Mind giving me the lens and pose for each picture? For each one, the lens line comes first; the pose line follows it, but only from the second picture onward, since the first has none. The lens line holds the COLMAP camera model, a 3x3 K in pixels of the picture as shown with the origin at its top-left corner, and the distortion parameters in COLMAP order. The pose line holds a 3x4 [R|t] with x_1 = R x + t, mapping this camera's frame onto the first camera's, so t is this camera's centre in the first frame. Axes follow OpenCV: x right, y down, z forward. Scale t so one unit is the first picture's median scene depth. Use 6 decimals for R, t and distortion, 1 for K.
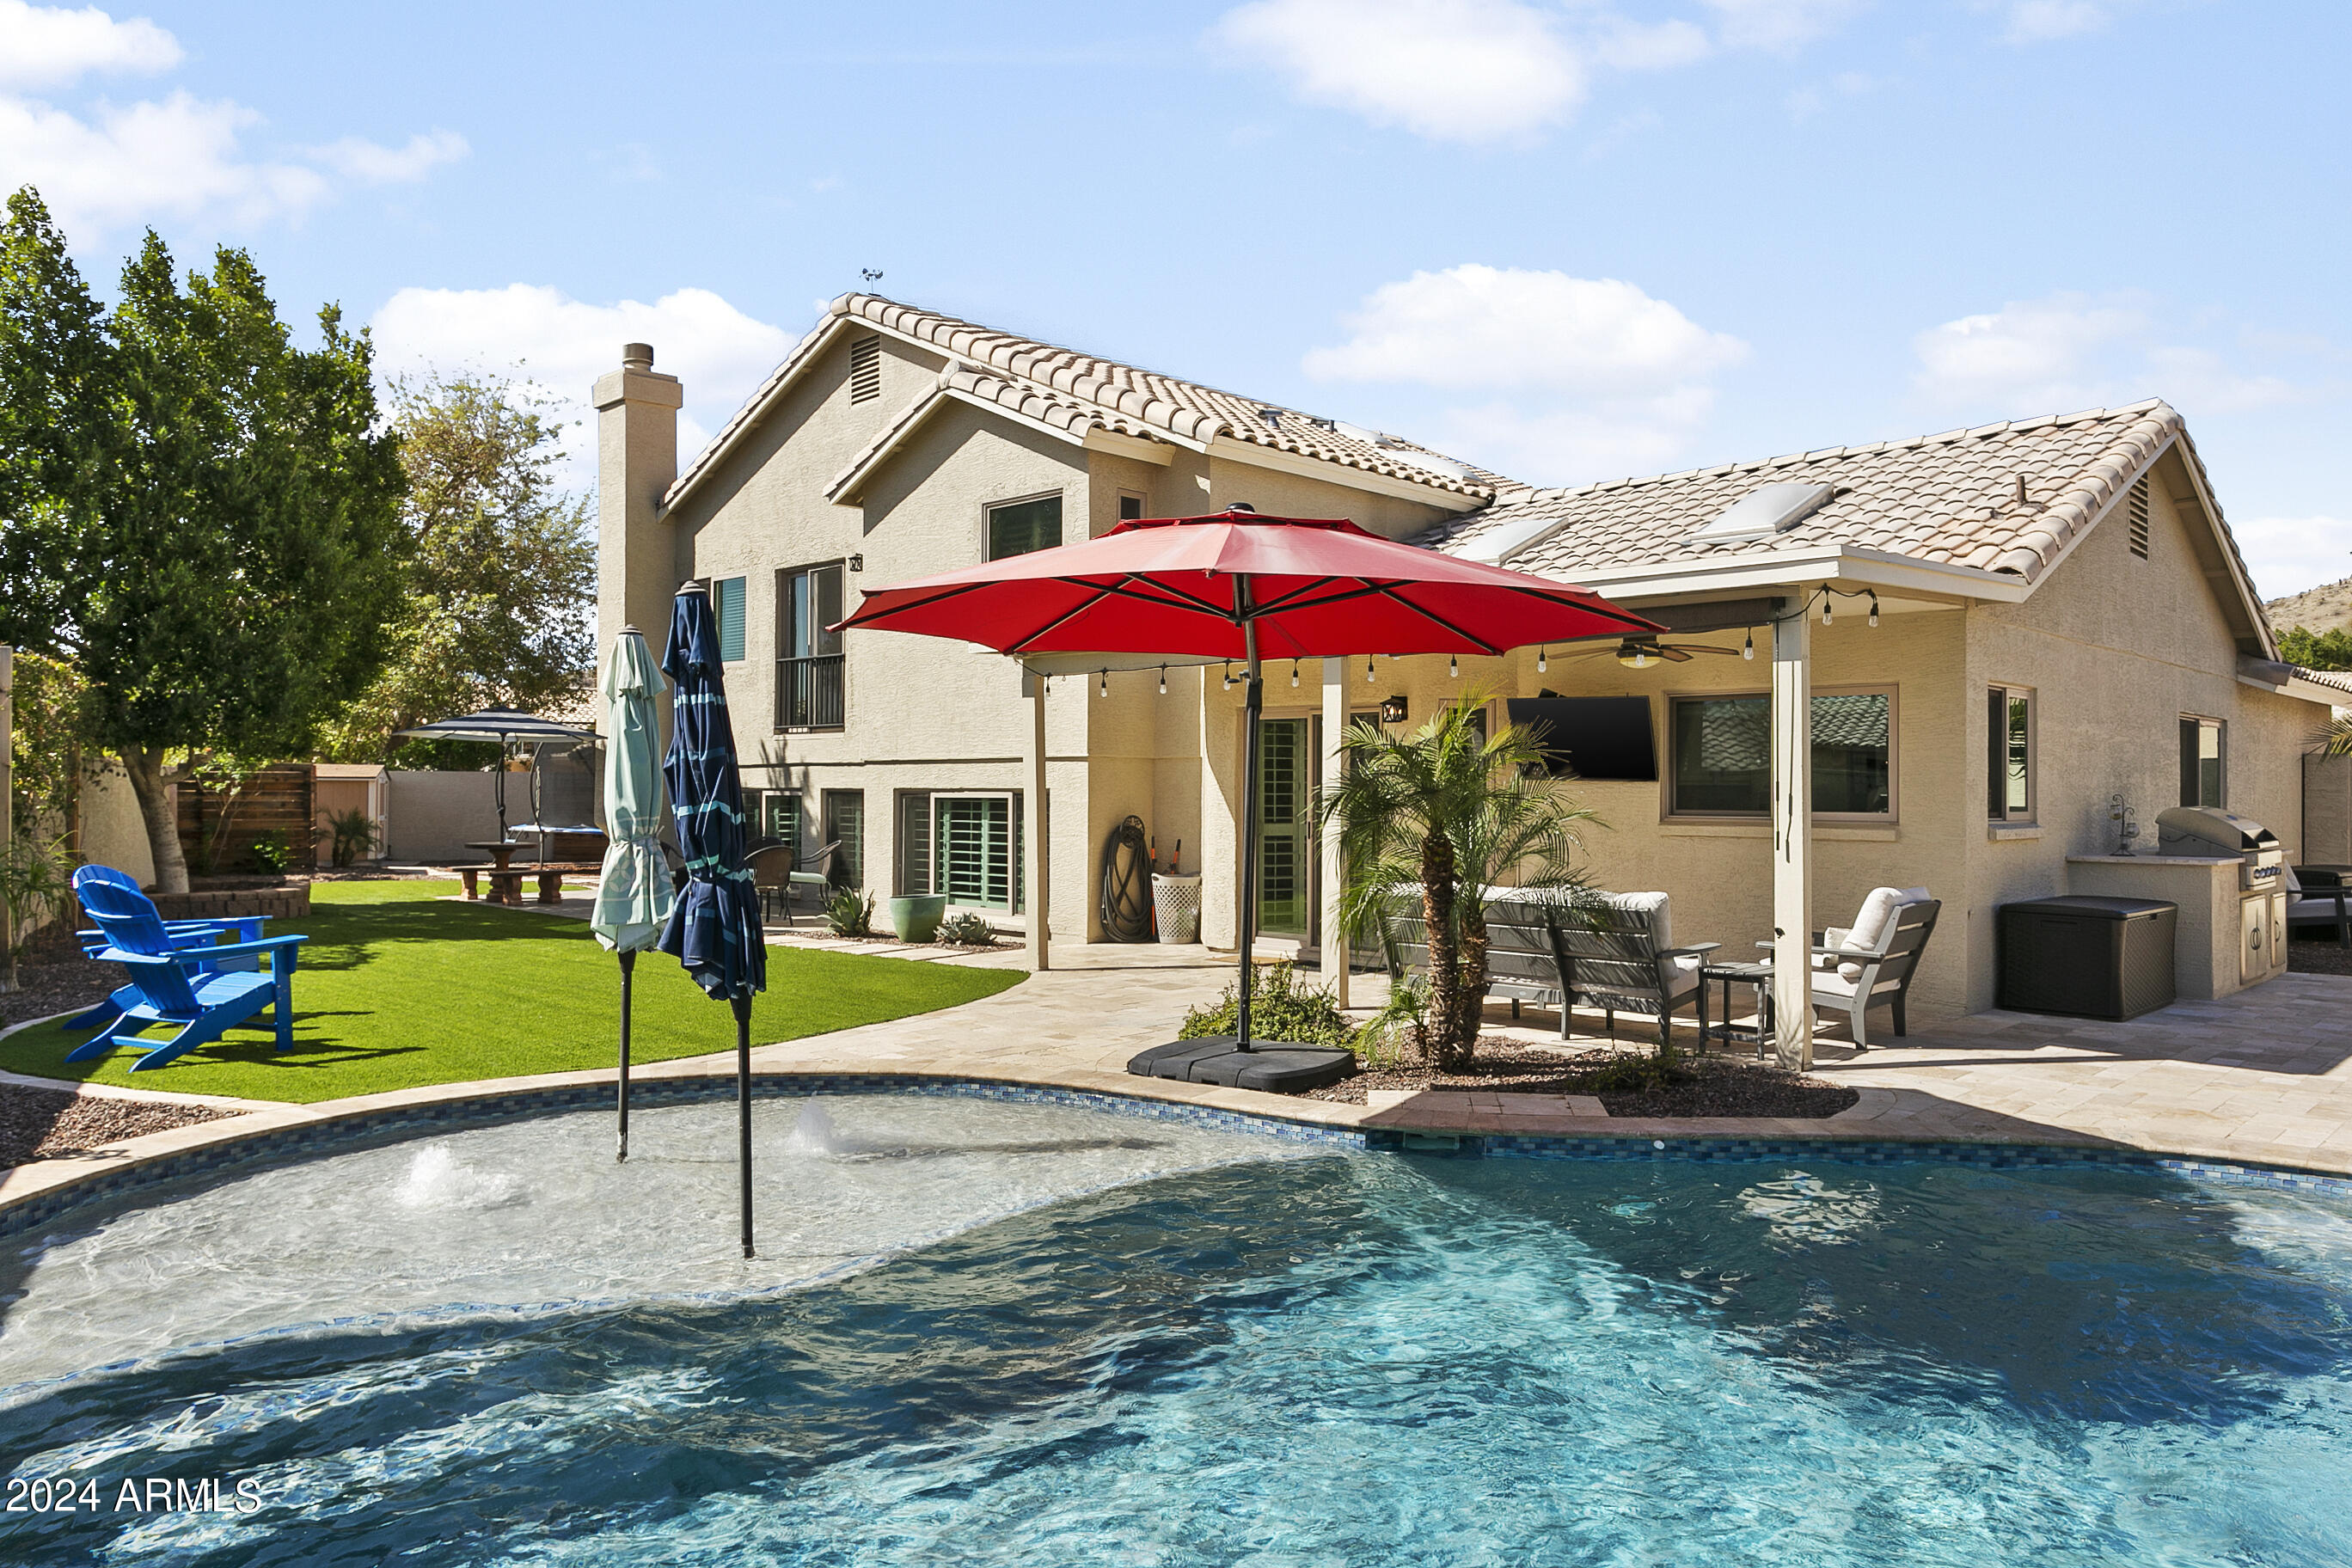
lens RADIAL K [[1659.0, 0, 1195.3], [0, 1659.0, 799.3], [0, 0, 1]] dist [0.003052, 0.010148]
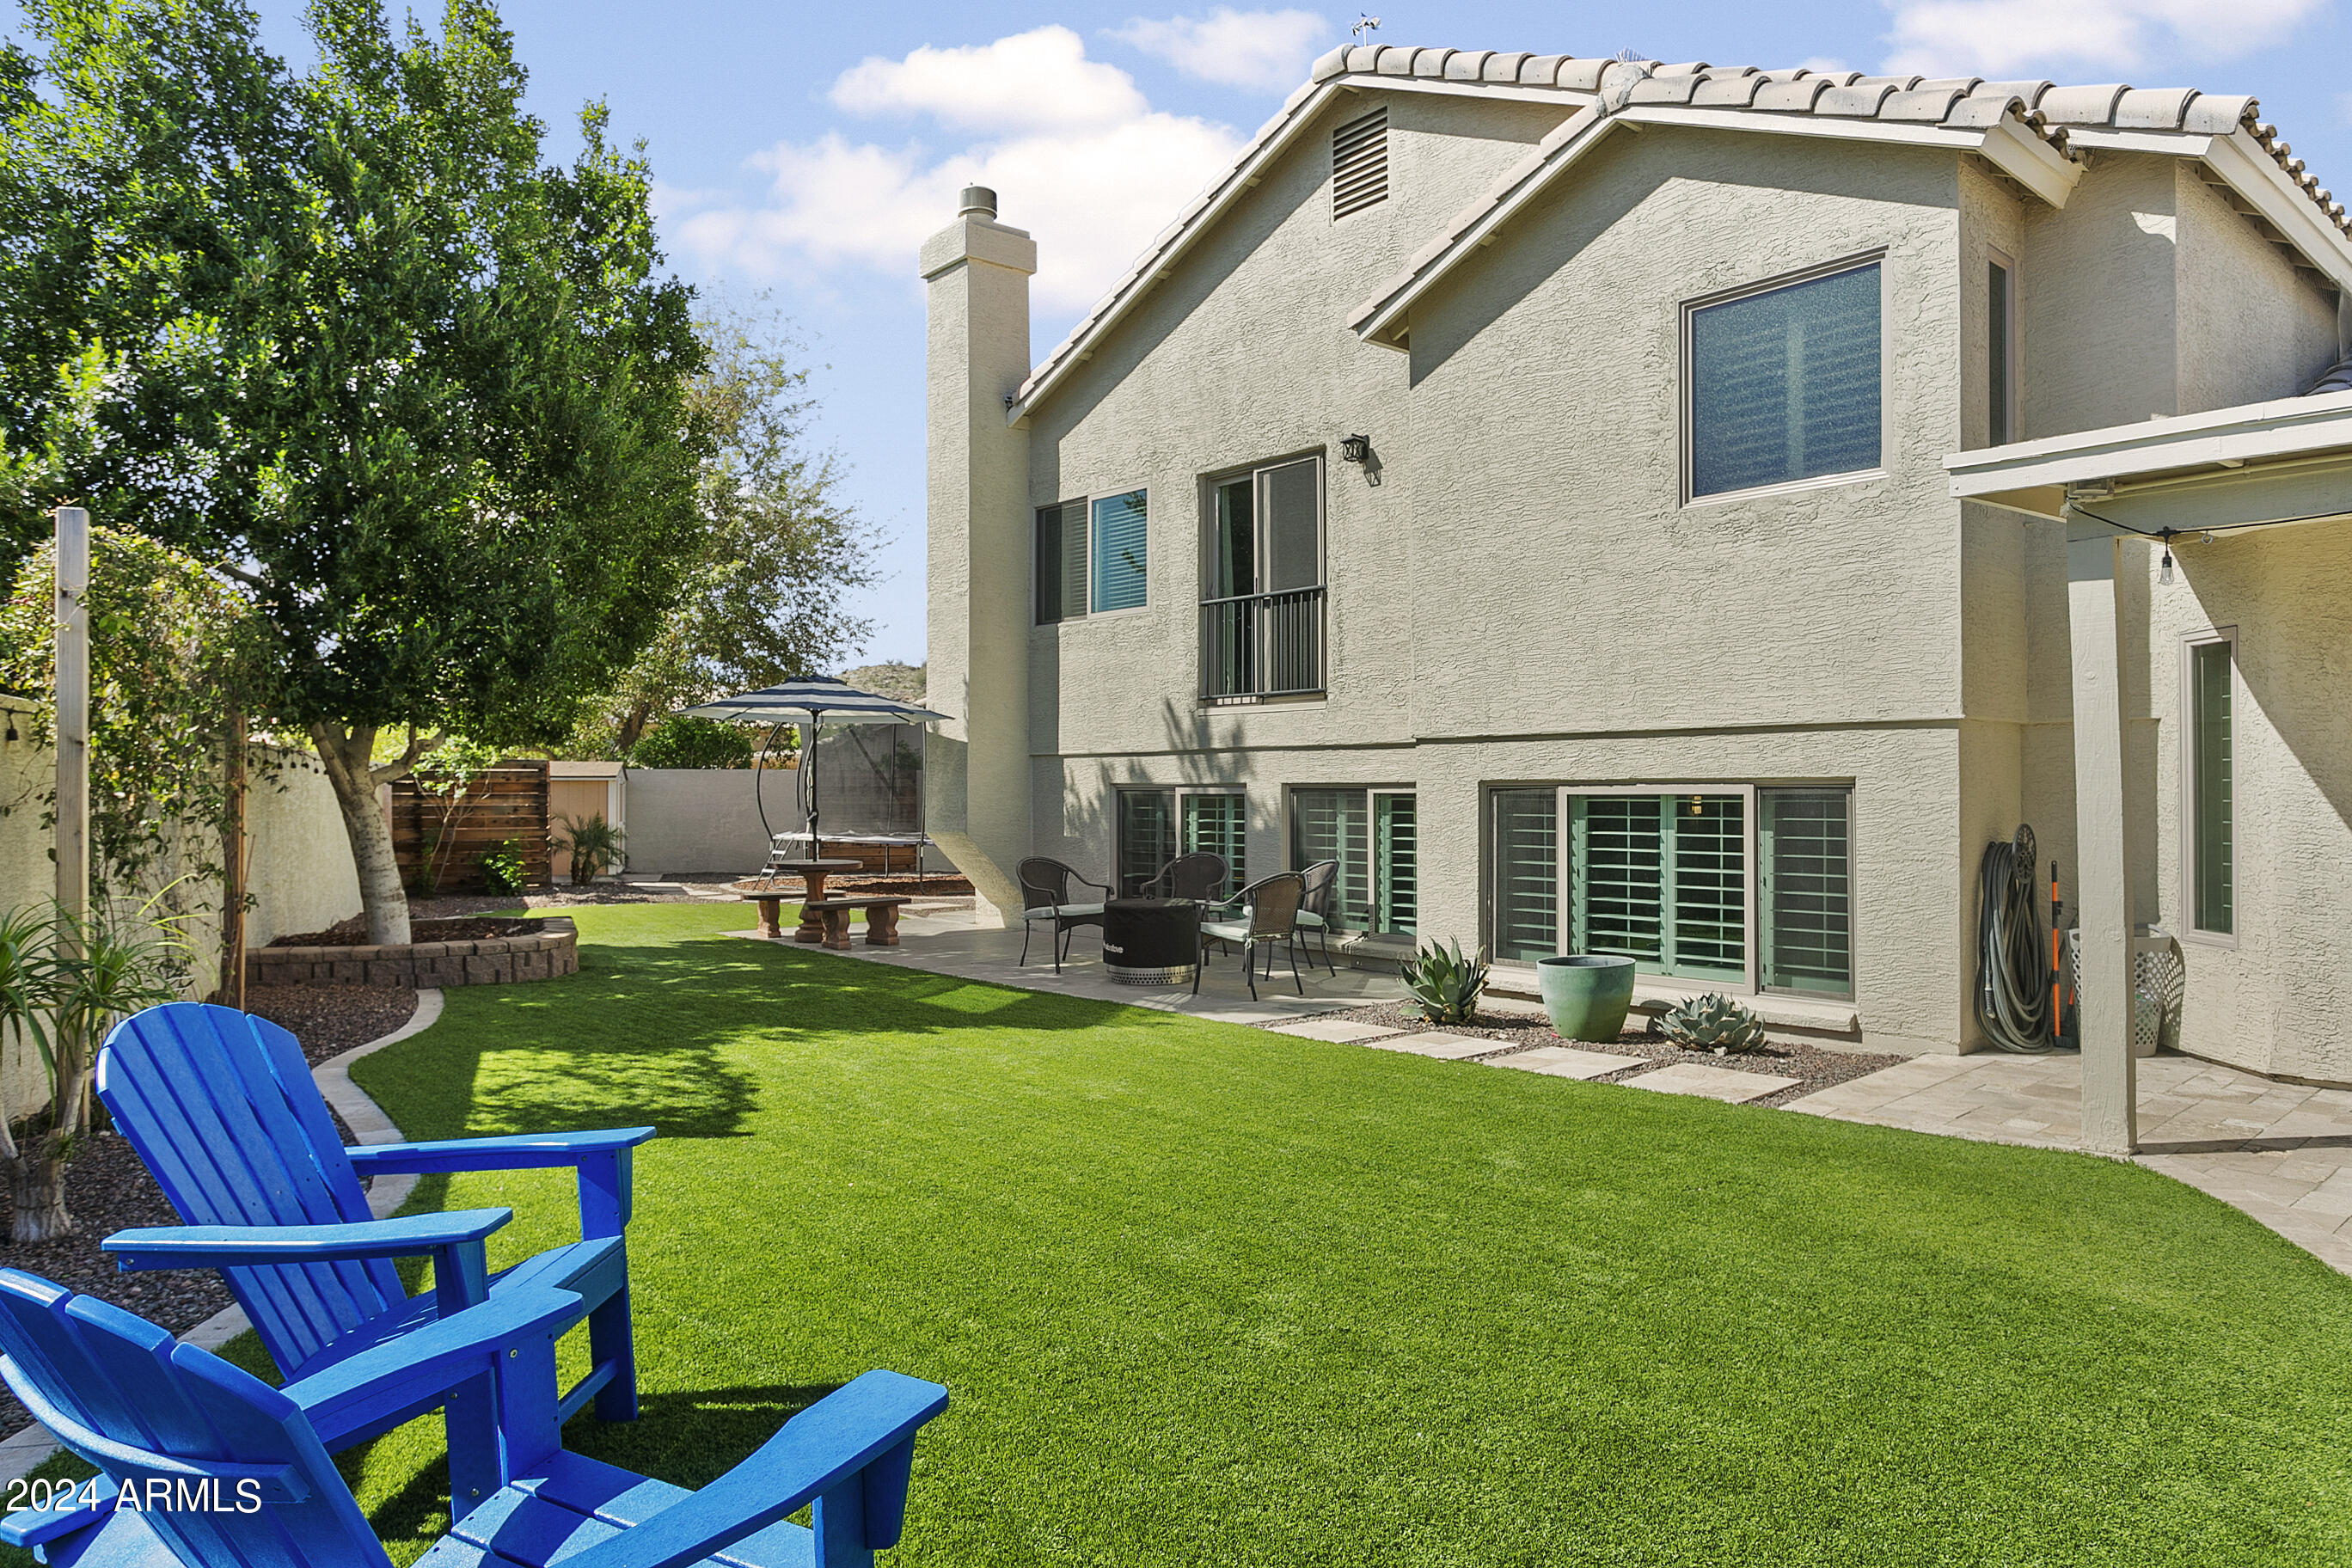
lens RADIAL K [[1551.3, 0, 1178.8], [0, 1551.3, 803.0], [0, 0, 1]] dist [0.009548, -0.000669]
pose [[0.996920, -0.006070, -0.078192, -0.222121], [0.006355, 0.999974, 0.003403, -0.000736], [0.078170, -0.003890, 0.996932, 0.358408]]
